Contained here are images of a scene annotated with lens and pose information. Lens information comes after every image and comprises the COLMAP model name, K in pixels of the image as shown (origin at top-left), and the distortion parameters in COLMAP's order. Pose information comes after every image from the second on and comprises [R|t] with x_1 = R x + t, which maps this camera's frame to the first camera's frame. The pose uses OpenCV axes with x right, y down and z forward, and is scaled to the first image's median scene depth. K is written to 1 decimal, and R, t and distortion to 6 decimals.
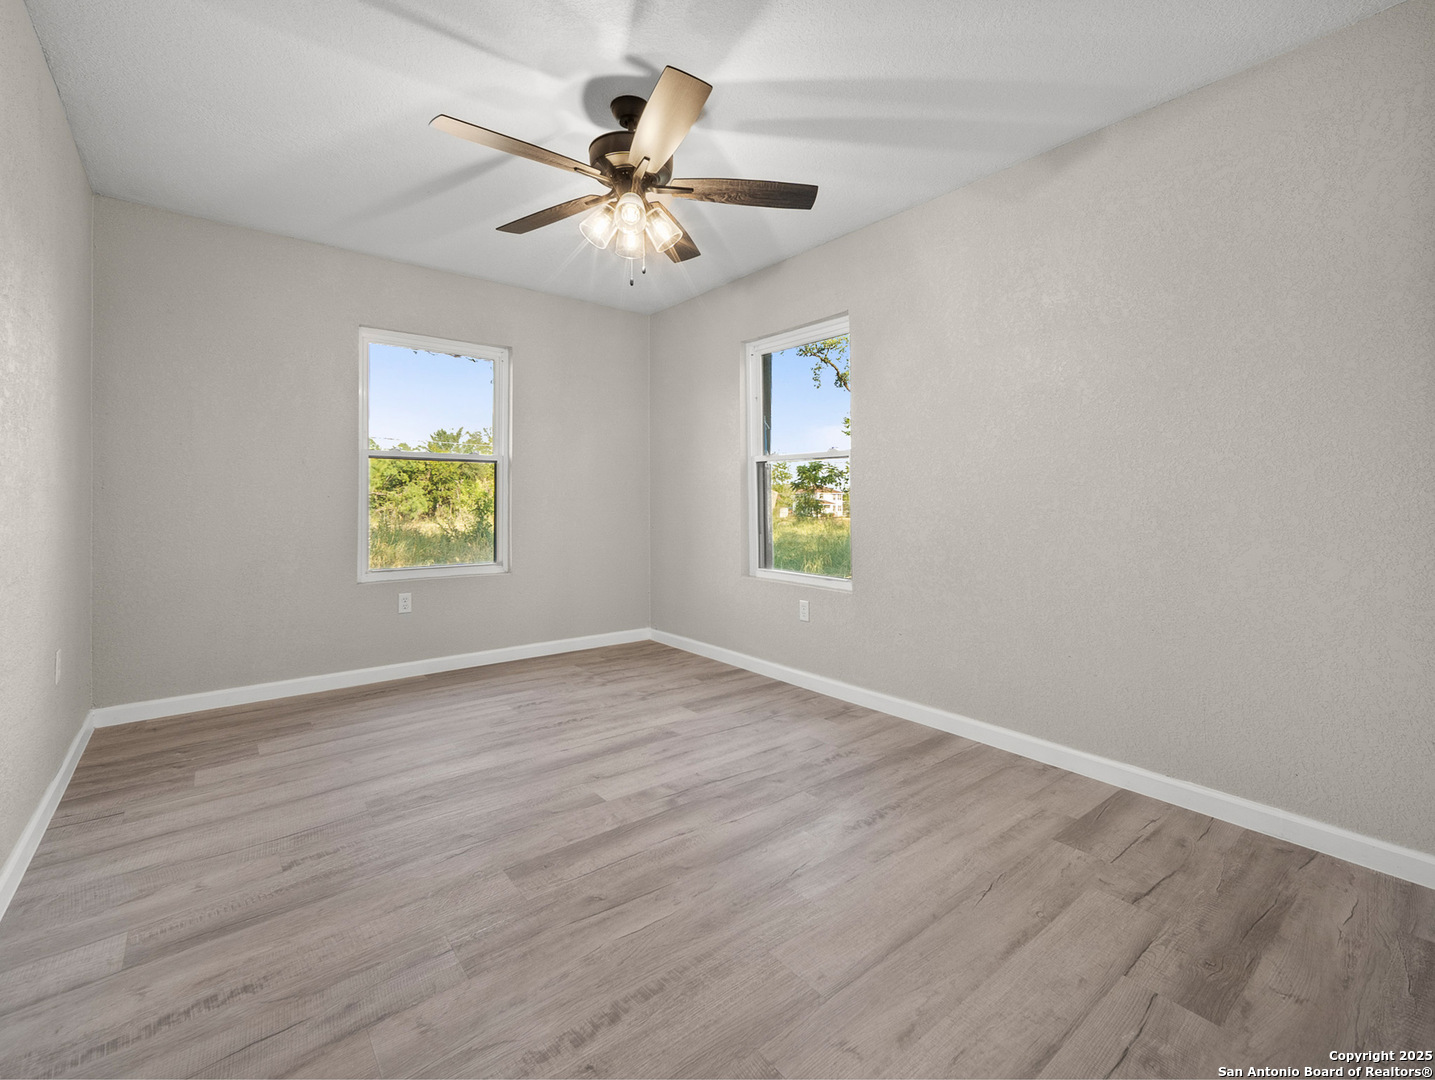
lens RADIAL K [[645.8, 0, 716.7], [0, 645.8, 527.7], [0, 0, 1]] dist [-0.003316, -0.000574]
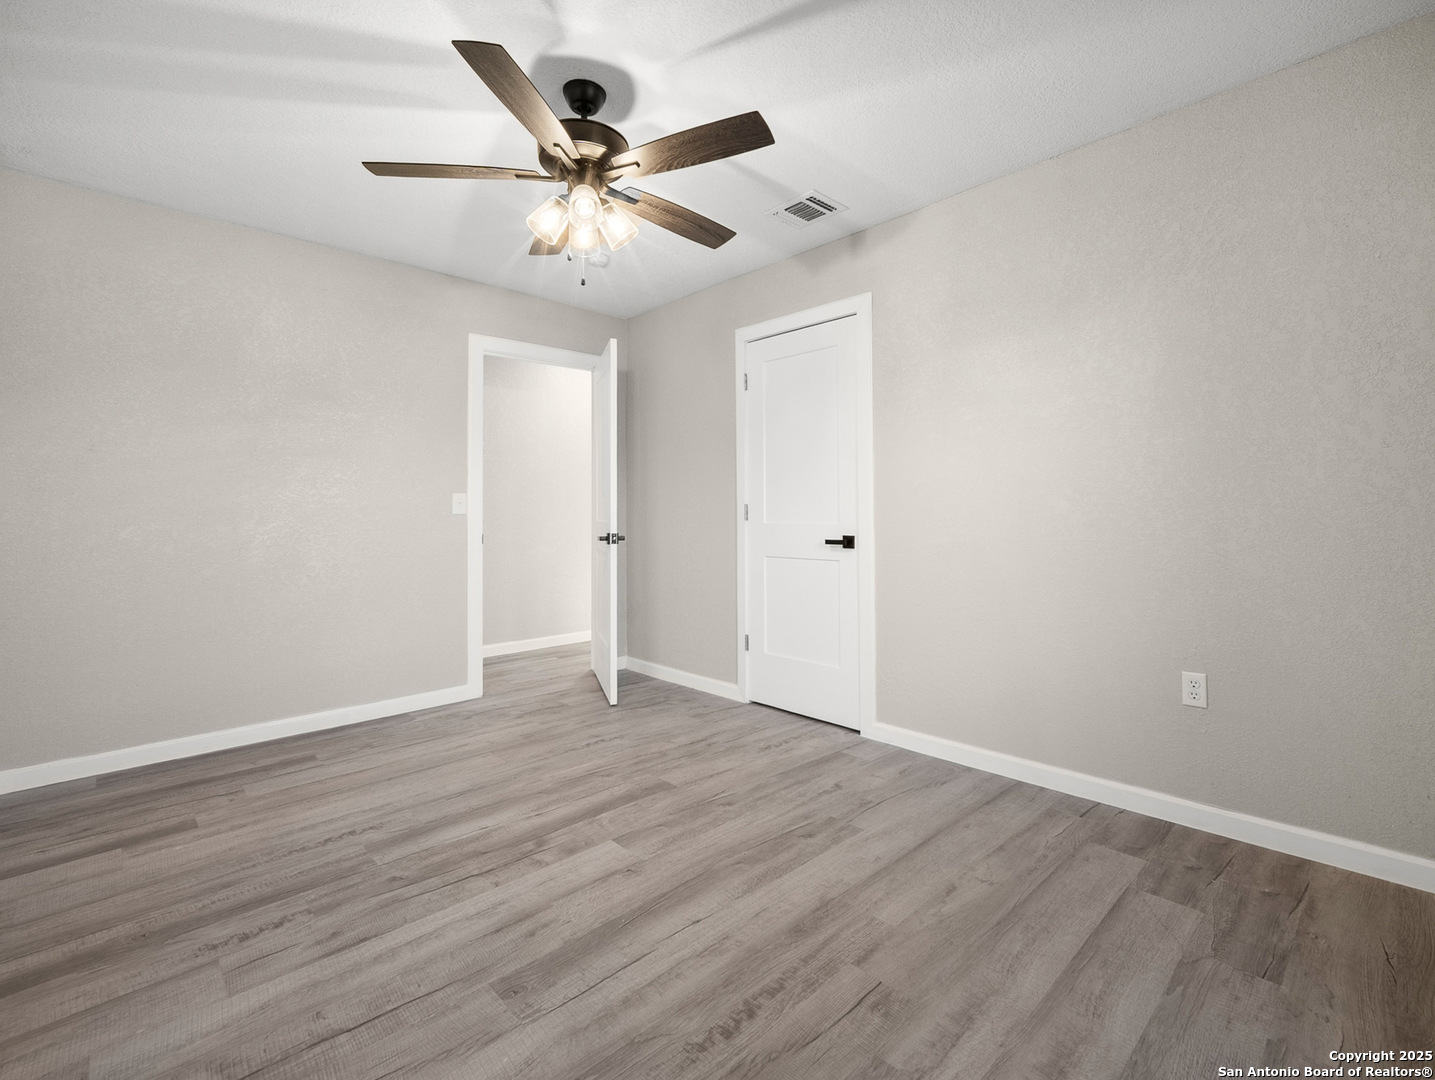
lens RADIAL K [[645.8, 0, 716.7], [0, 645.8, 527.7], [0, 0, 1]] dist [-0.003316, -0.000574]
pose [[-0.996011, 0.008019, -0.088873, -0.242558], [0.002456, 0.998040, 0.062529, -0.087088], [0.089200, 0.062062, -0.994078, 1.909077]]
